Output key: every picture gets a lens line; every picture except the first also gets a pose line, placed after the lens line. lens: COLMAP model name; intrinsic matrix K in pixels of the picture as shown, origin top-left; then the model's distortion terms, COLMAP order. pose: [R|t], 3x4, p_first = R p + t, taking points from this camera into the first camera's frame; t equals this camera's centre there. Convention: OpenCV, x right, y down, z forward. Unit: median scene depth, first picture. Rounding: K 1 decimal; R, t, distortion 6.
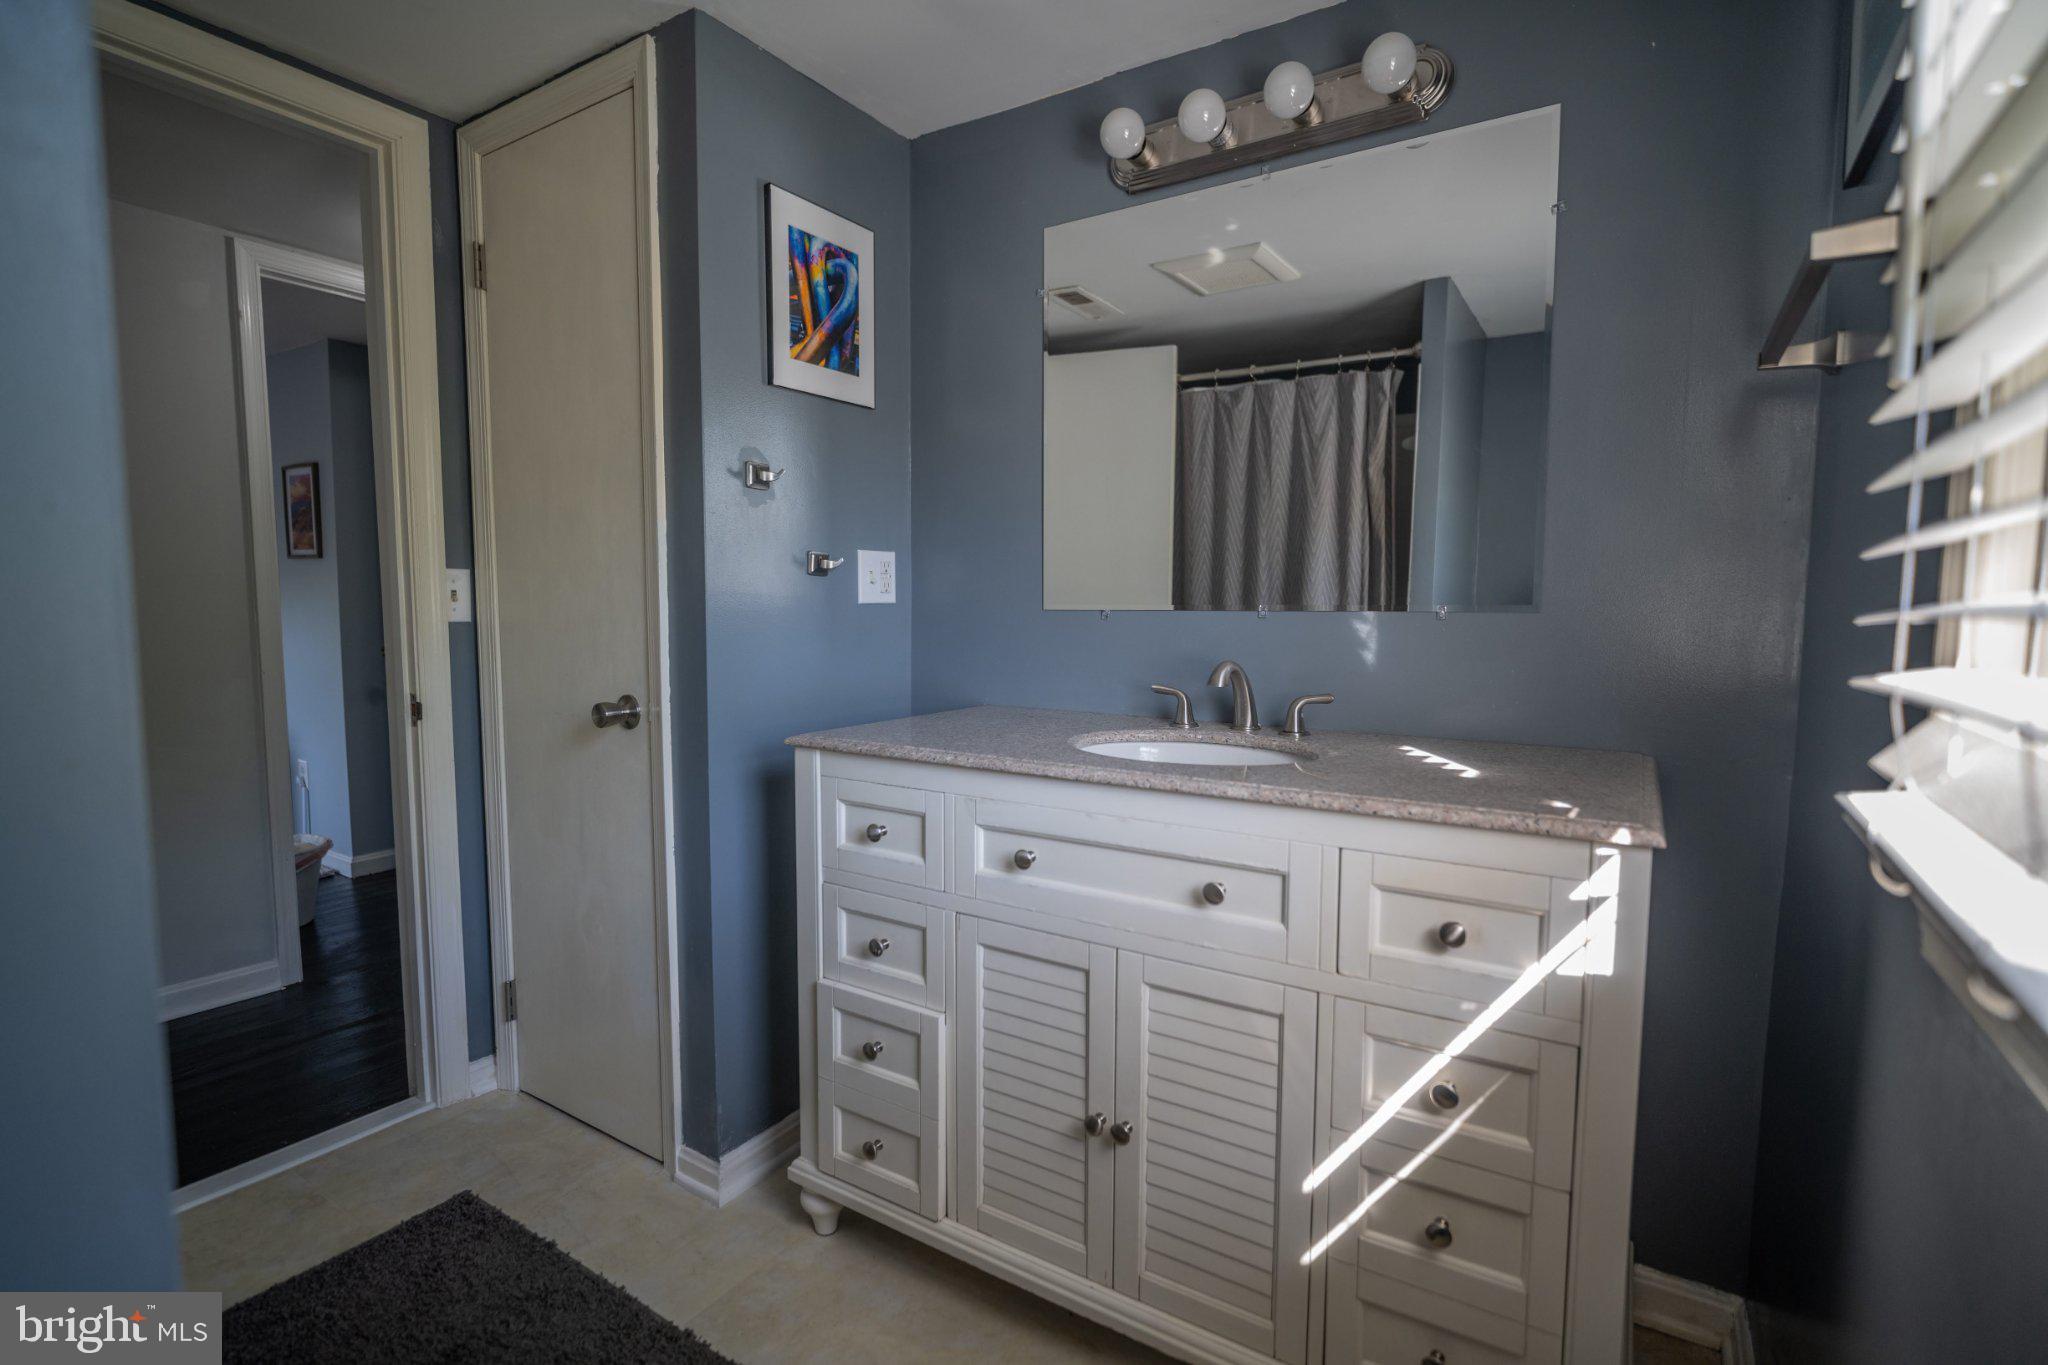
lens RADIAL K [[941.3, 0, 1019.8], [0, 941.3, 688.3], [0, 0, 1]] dist [-0.004632, -0.005184]
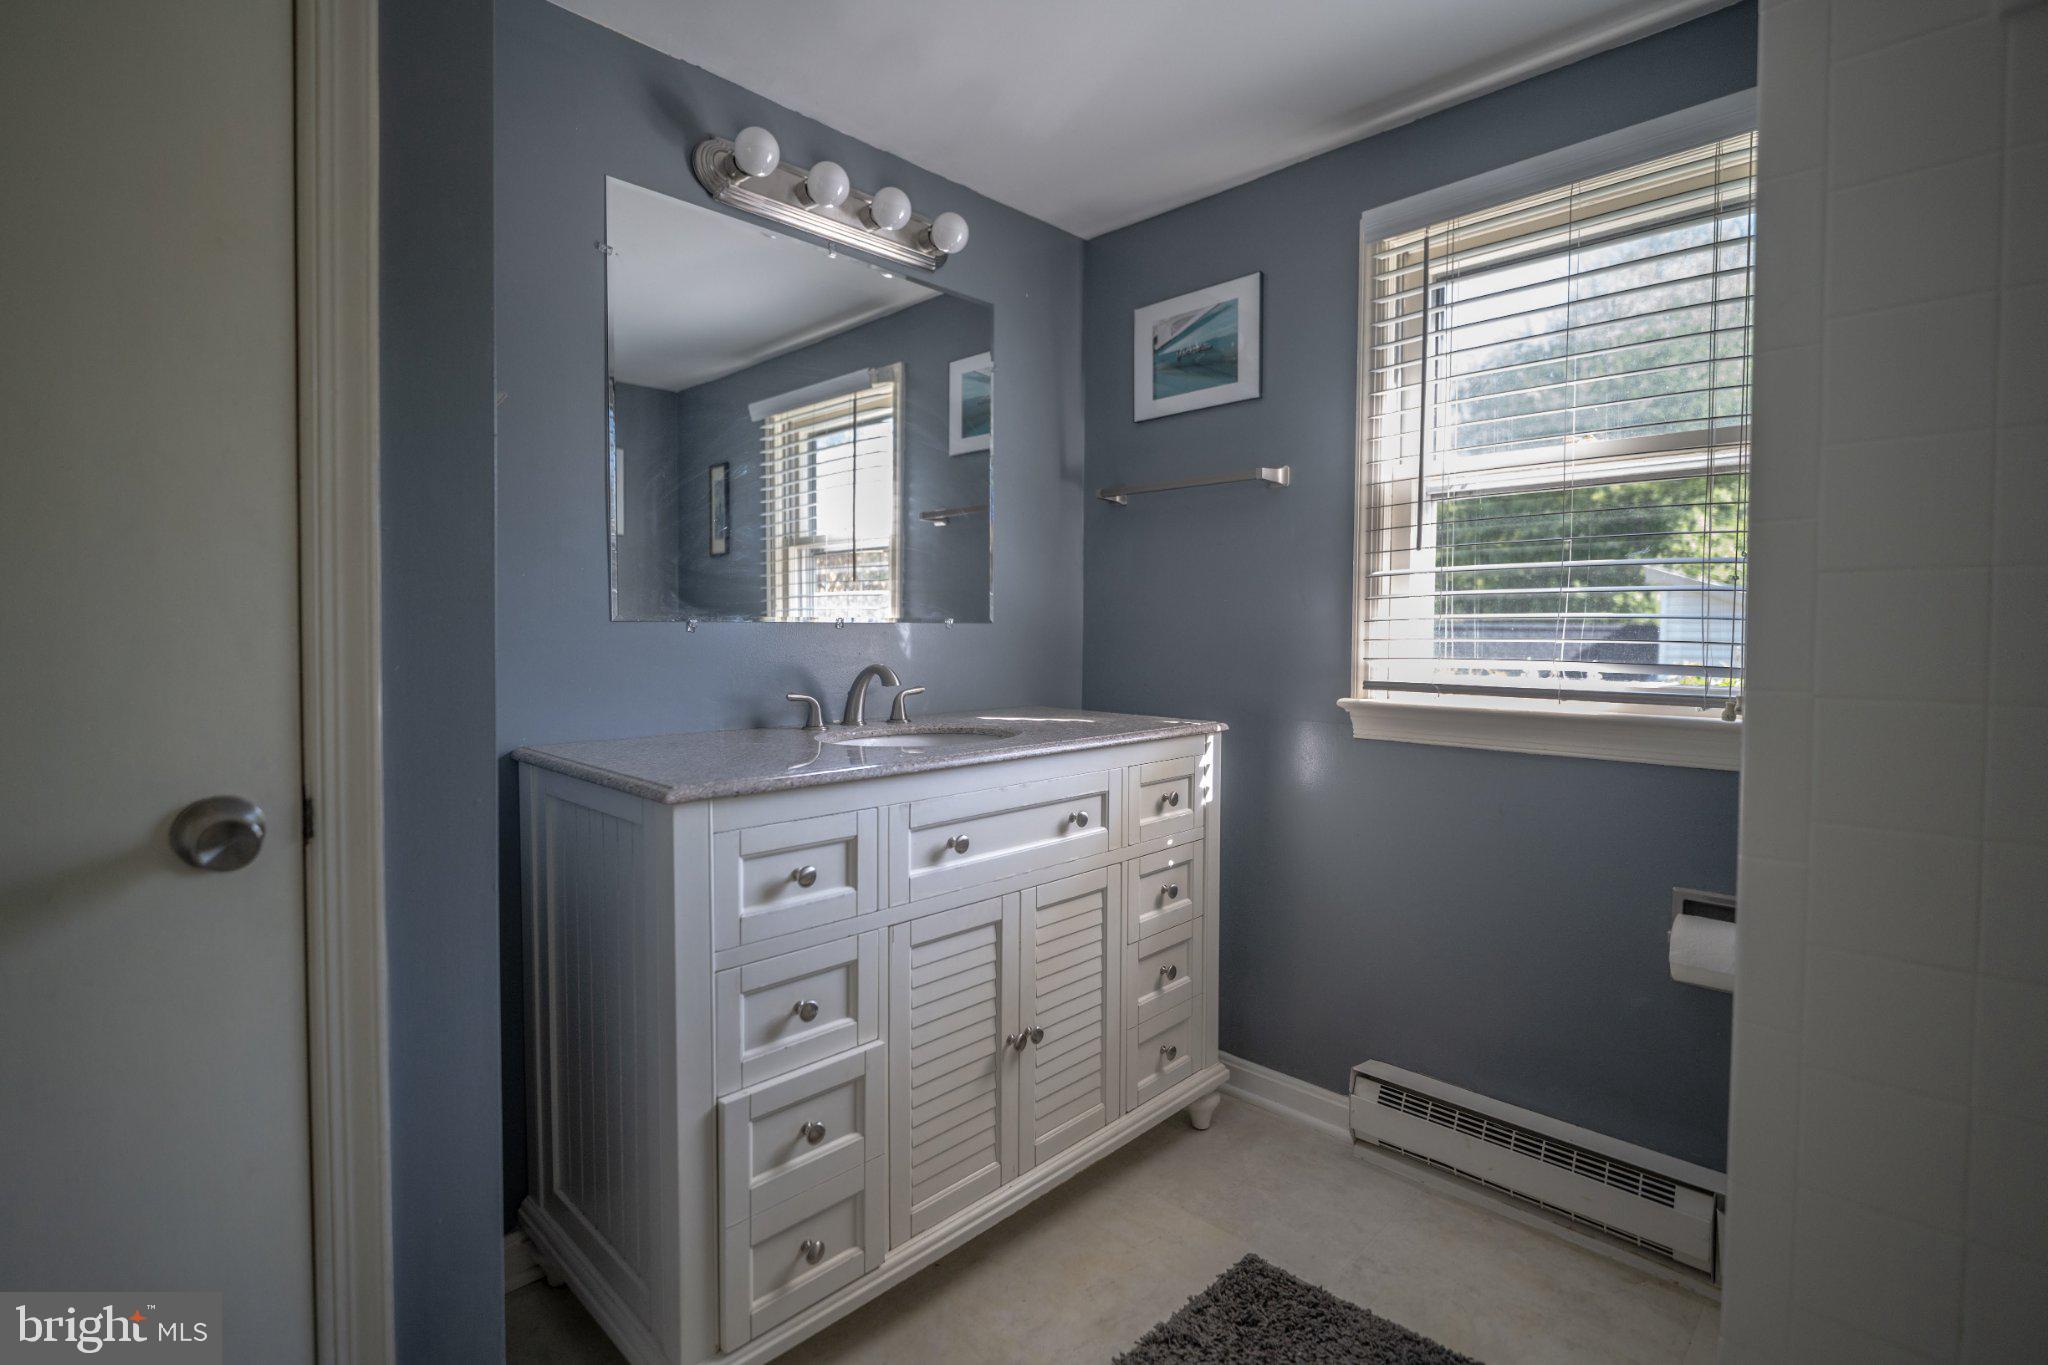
lens RADIAL K [[941.3, 0, 1014.2], [0, 941.3, 668.1], [0, 0, 1]] dist [-0.004632, -0.005184]
pose [[0.213606, -0.041565, 0.976035, -1.041296], [0.080503, 0.996445, 0.024816, -0.046325], [-0.973597, 0.073273, 0.216193, 0.677585]]
